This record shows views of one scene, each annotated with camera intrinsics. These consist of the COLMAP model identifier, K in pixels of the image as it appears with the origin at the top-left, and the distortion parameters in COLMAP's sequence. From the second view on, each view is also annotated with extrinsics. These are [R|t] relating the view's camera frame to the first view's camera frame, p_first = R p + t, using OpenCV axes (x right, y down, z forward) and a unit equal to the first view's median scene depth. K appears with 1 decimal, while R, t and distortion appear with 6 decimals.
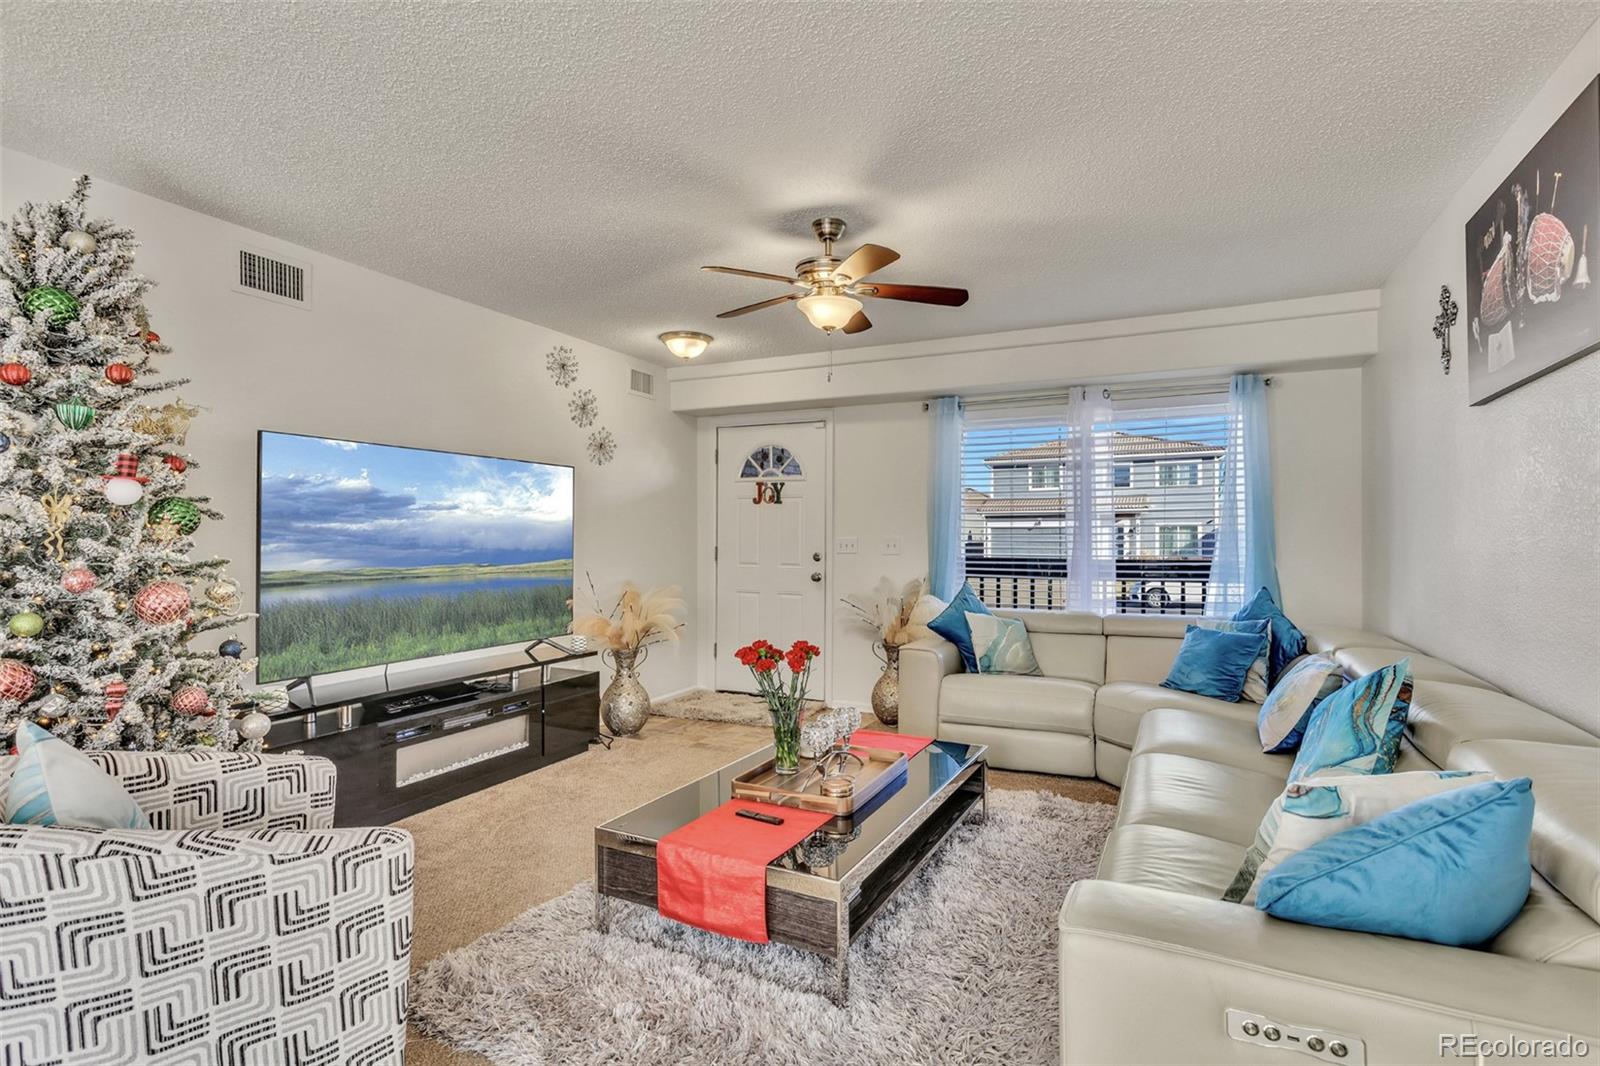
lens RADIAL K [[782.7, 0, 809.8], [0, 782.7, 537.3], [0, 0, 1]] dist [0.002547, 0.002346]
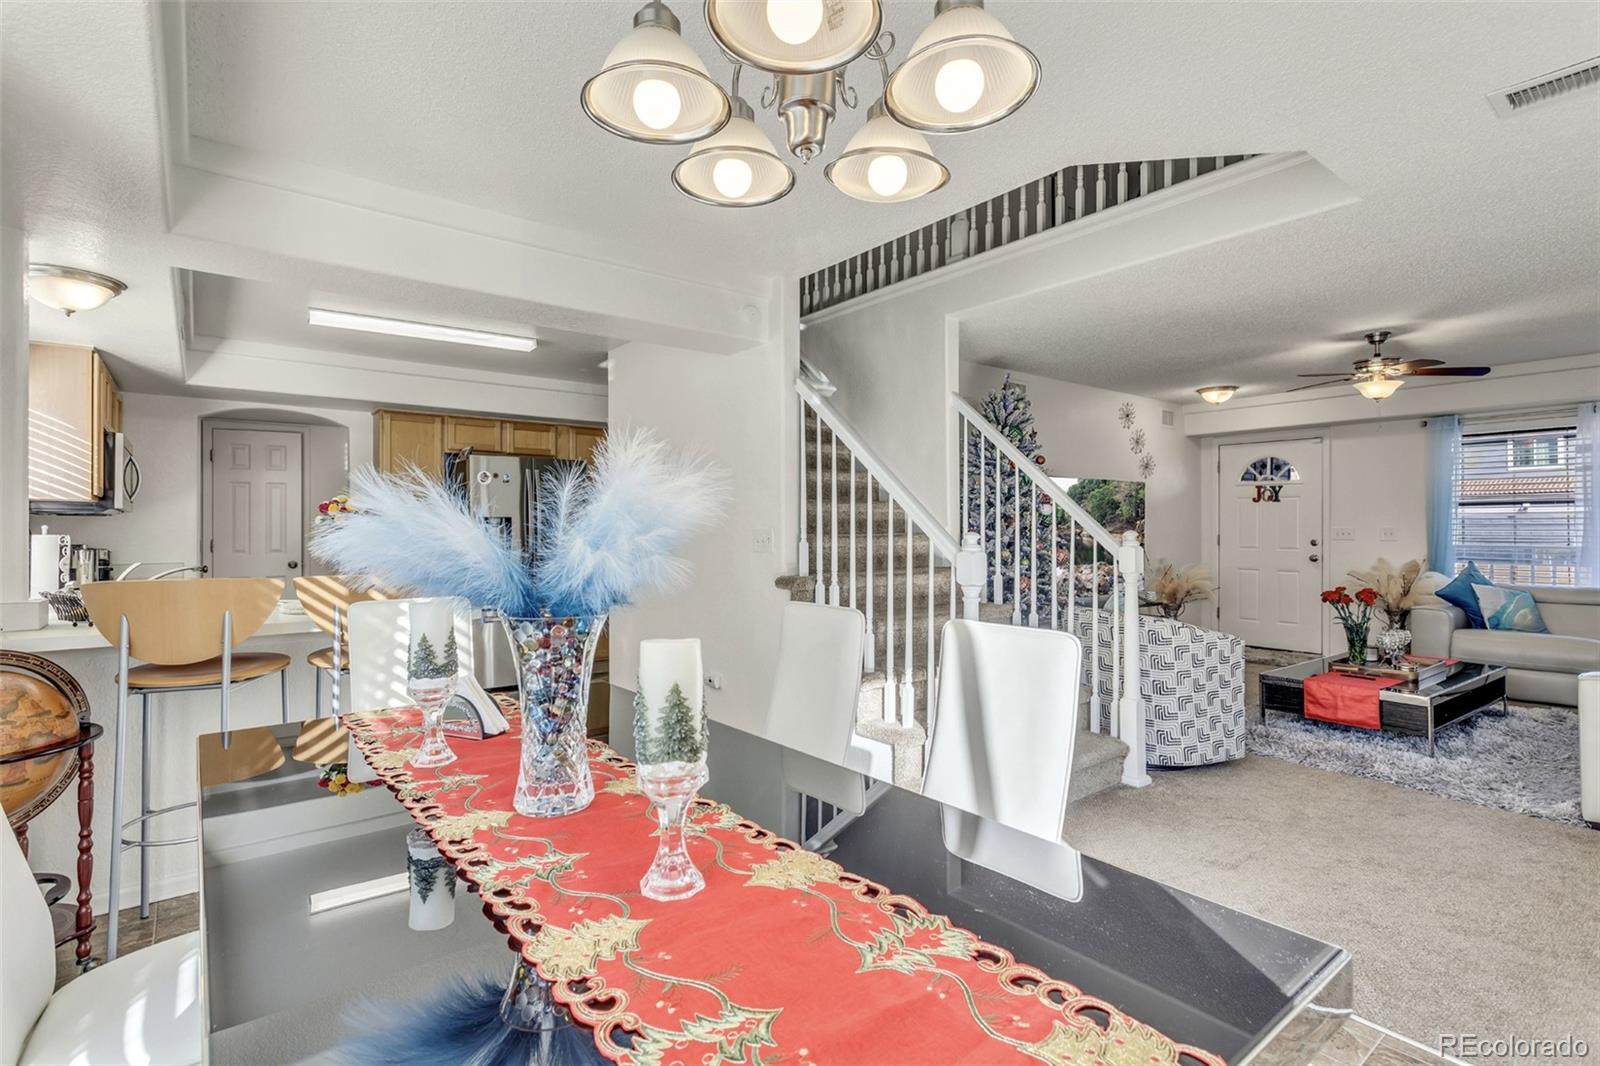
lens RADIAL K [[782.7, 0, 787.9], [0, 782.7, 528.1], [0, 0, 1]] dist [0.002547, 0.002346]
pose [[0.894137, -0.001832, -0.447791, -0.221346], [0.003001, 0.999994, 0.001901, -0.004544], [0.447784, -0.003043, 0.894136, -0.647216]]
